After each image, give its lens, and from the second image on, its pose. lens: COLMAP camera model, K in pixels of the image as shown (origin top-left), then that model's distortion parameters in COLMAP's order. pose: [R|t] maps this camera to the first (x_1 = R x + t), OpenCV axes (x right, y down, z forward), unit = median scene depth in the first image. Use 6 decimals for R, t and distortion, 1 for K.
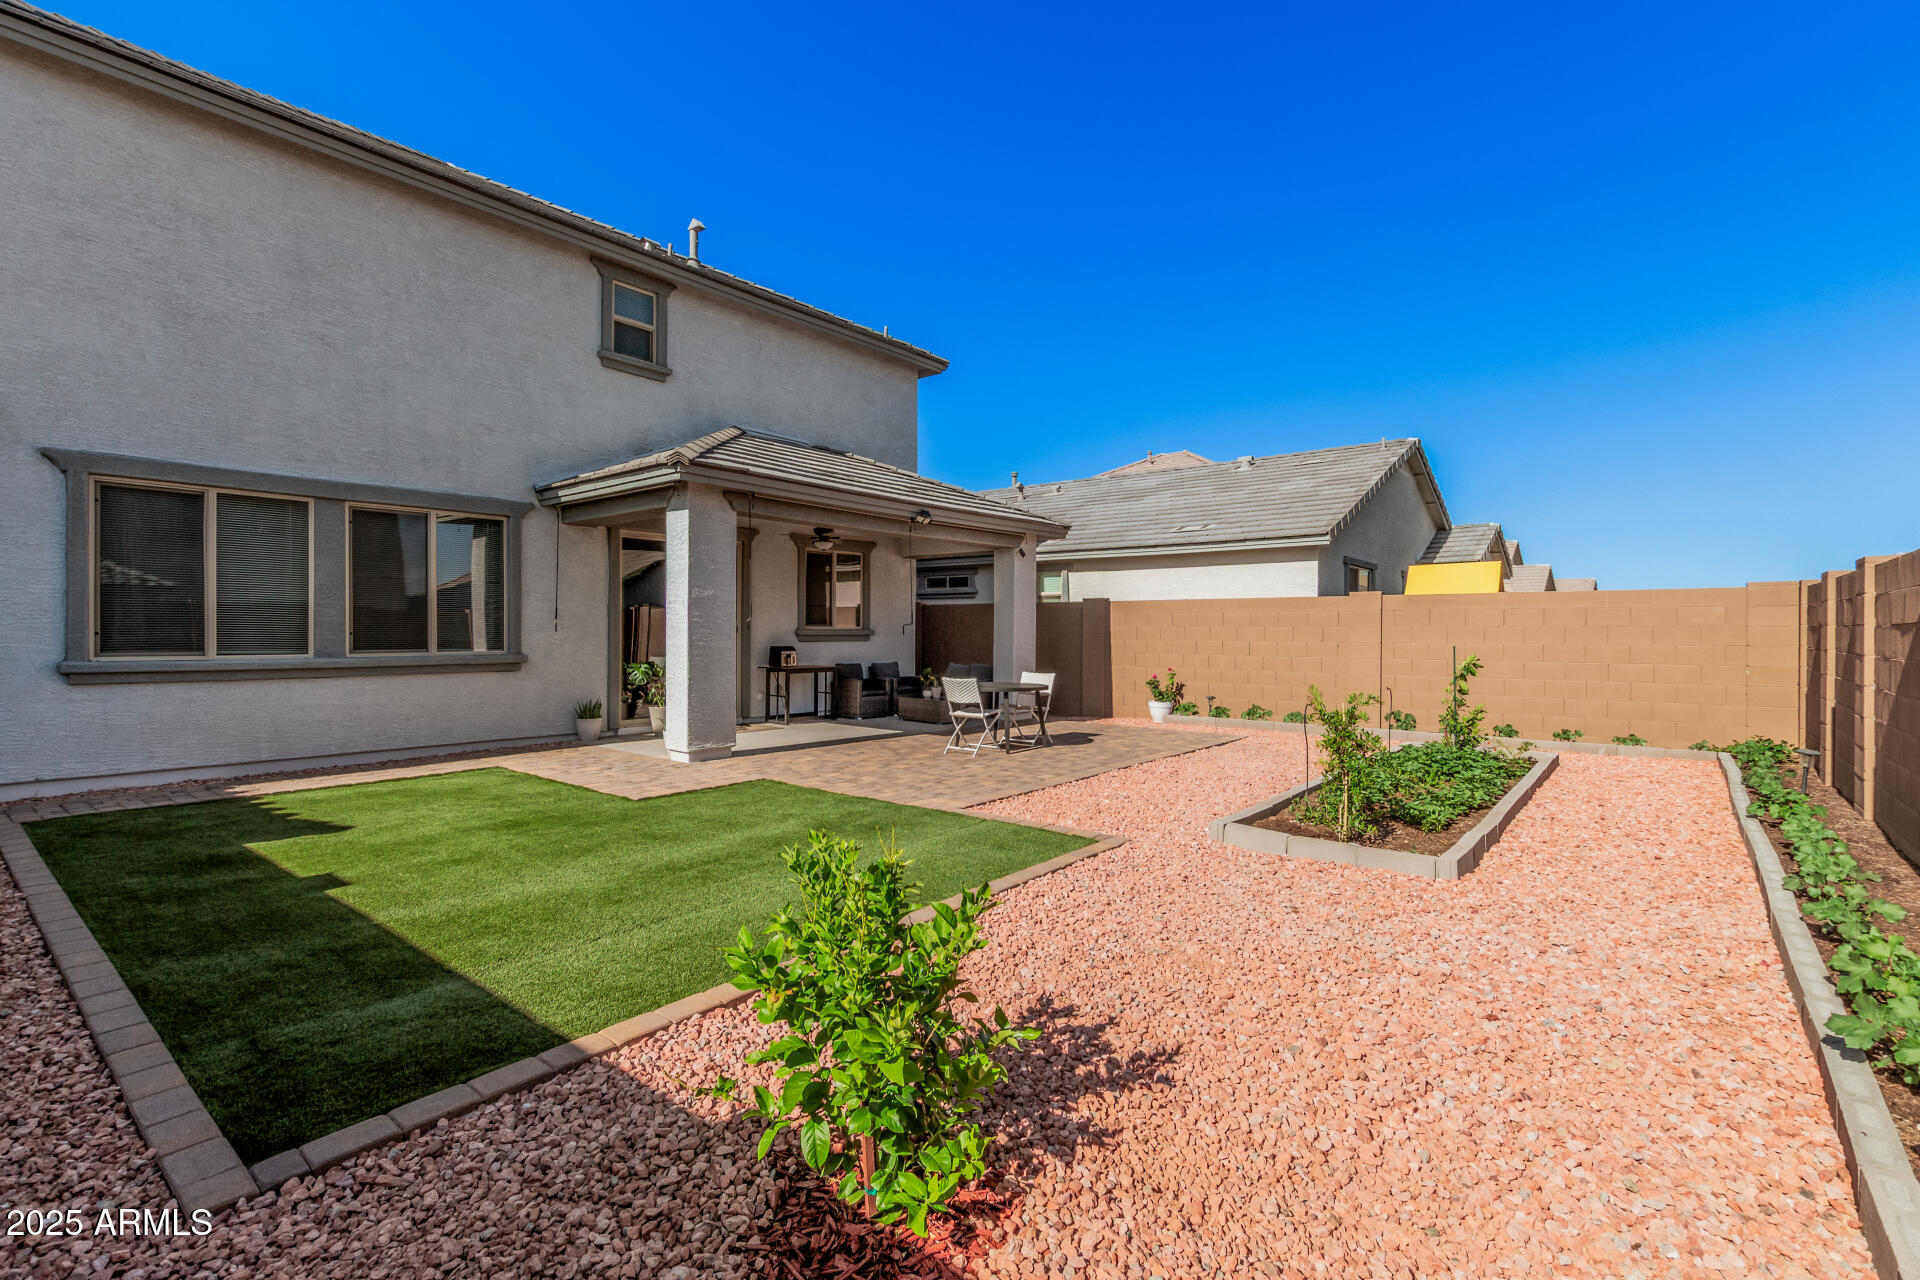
lens RADIAL K [[893.6, 0, 959.2], [0, 893.6, 633.0], [0, 0, 1]] dist [0.000493, -0.000268]
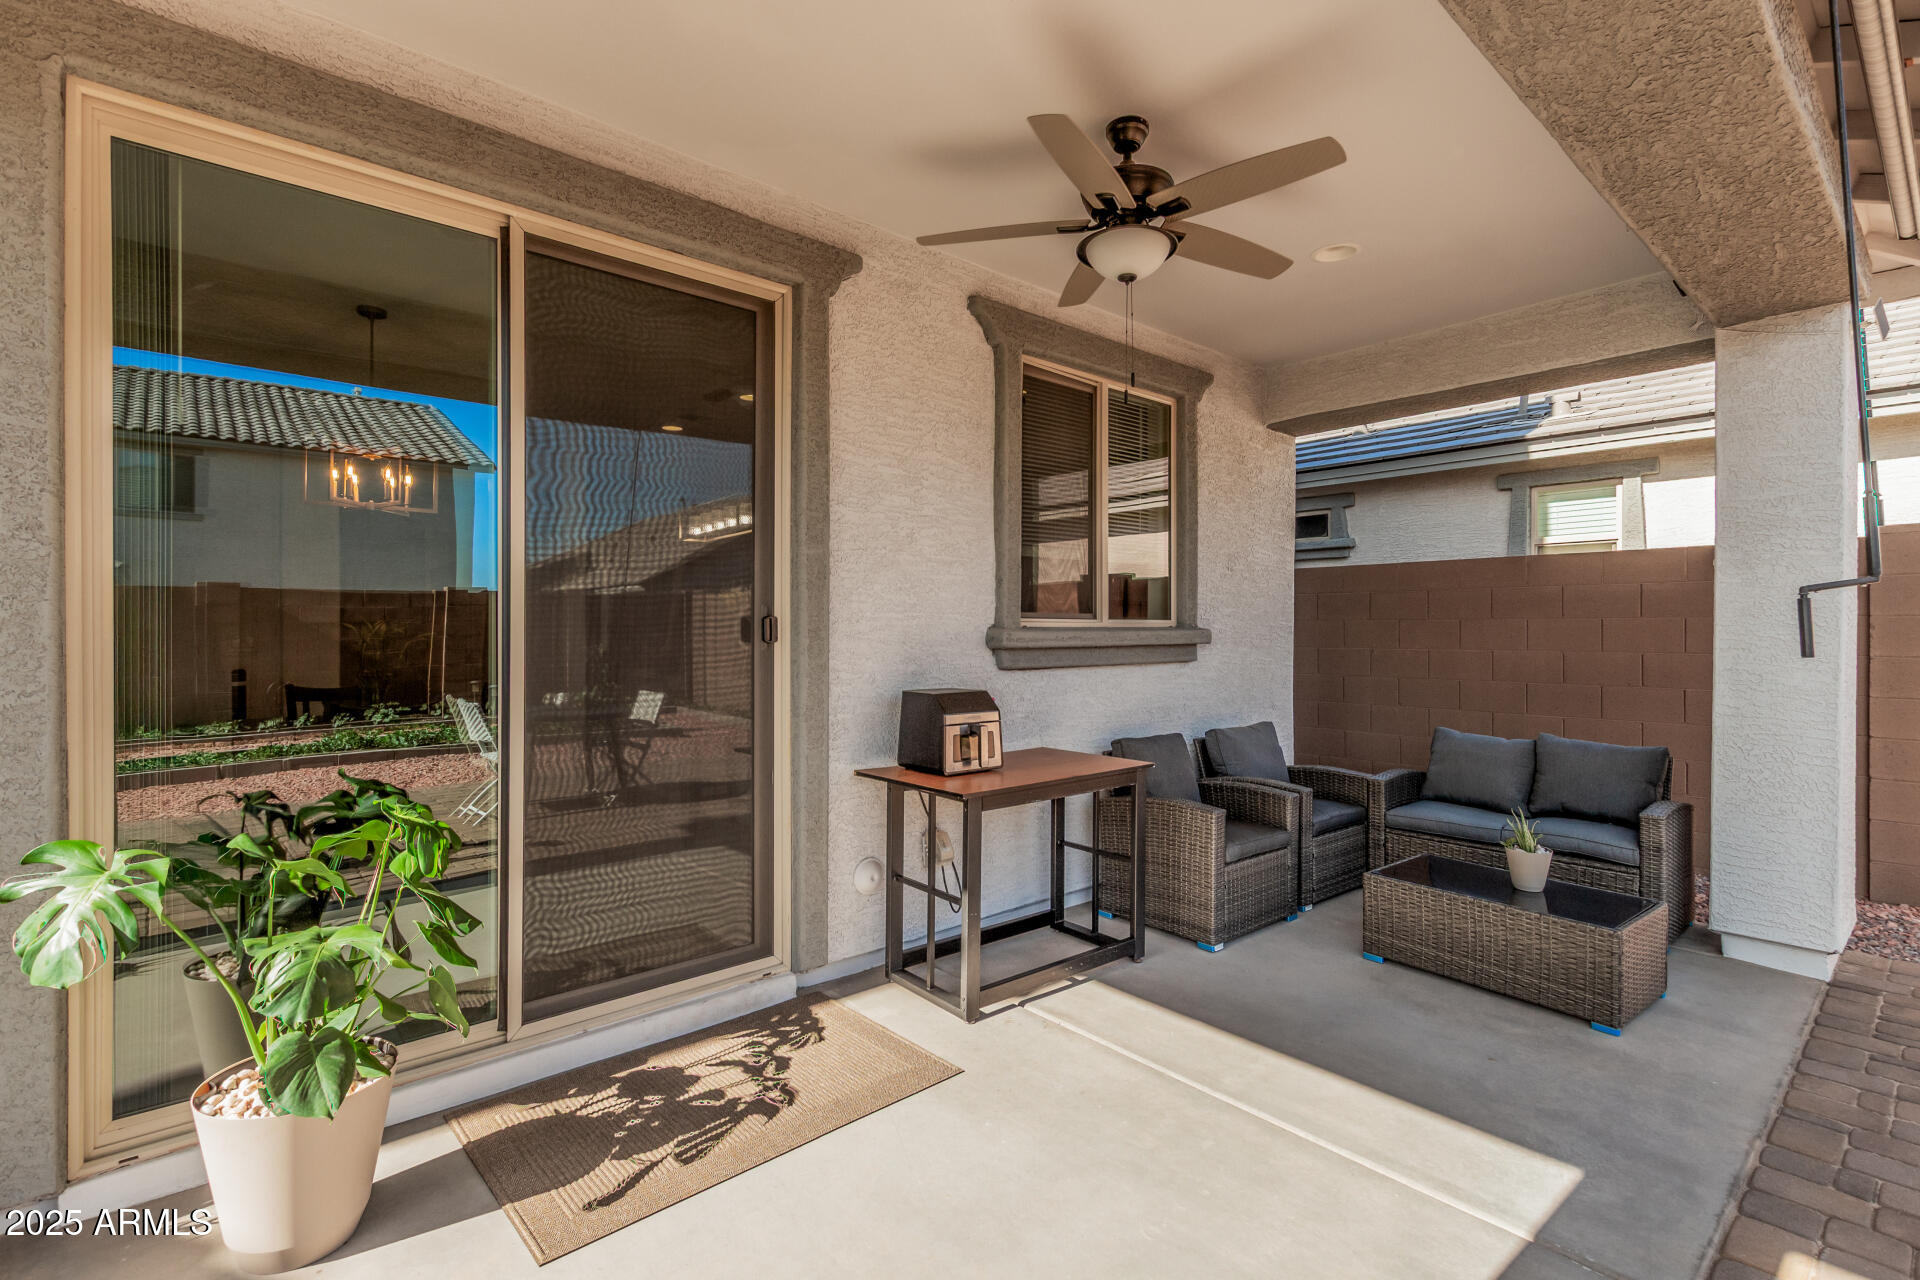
lens RADIAL K [[893.6, 0, 950.3], [0, 893.6, 632.0], [0, 0, 1]] dist [0.000493, -0.000268]
pose [[0.984035, -0.008312, -0.177781, -0.146281], [0.007962, 0.999965, -0.002684, -0.002396], [0.177798, 0.001225, 0.984066, 0.721207]]
